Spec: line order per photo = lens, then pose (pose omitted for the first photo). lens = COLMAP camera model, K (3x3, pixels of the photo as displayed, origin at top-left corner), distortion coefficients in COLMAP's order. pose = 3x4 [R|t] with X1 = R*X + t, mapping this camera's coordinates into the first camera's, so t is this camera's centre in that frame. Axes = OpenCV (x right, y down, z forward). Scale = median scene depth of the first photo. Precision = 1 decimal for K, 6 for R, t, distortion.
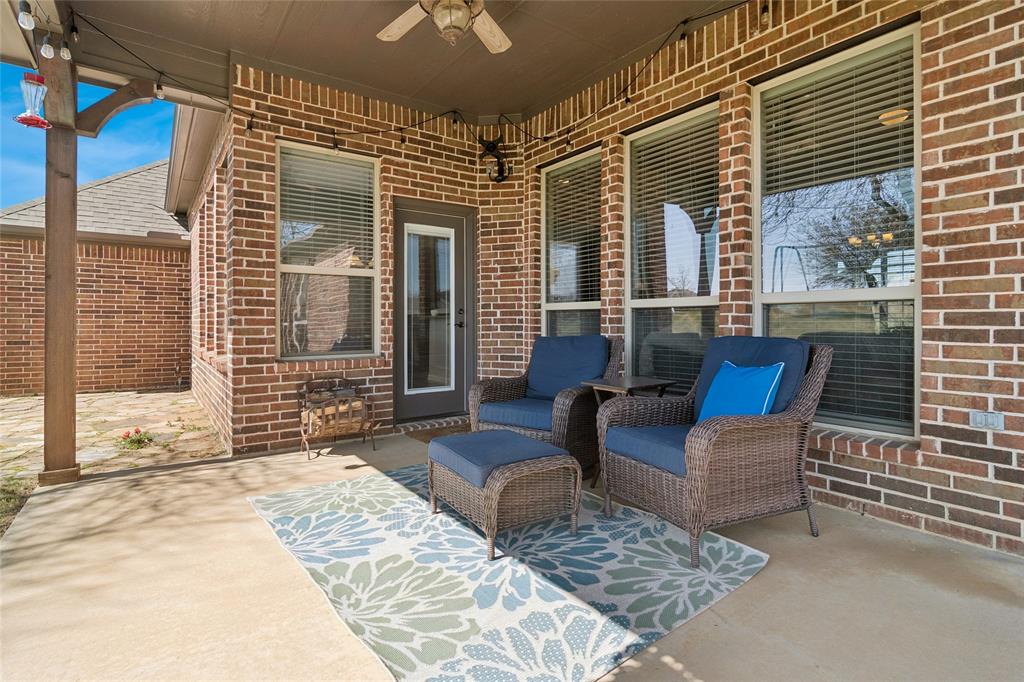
lens RADIAL K [[495.4, 0, 512.0], [0, 495.4, 325.5], [0, 0, 1]] dist [0.000991, 0.000528]
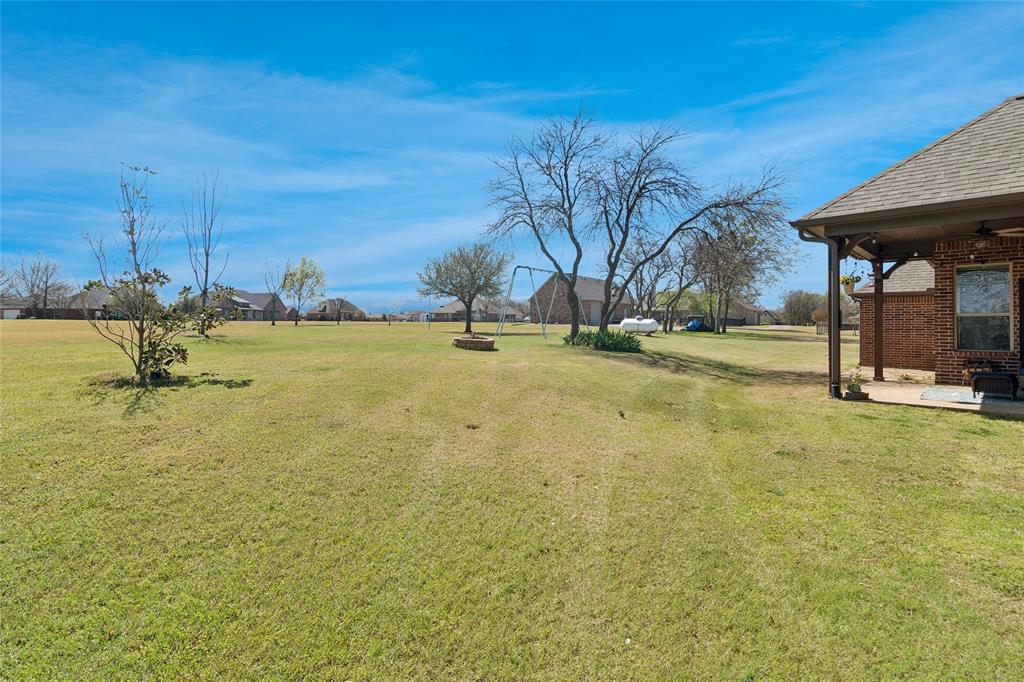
lens RADIAL K [[495.4, 0, 512.0], [0, 495.4, 325.5], [0, 0, 1]] dist [0.000991, 0.000528]
pose [[0.158928, -0.008130, -0.987257, 1.548832], [-0.011372, 0.999885, -0.010065, -0.007954], [0.987225, 0.012827, 0.158817, -1.533111]]
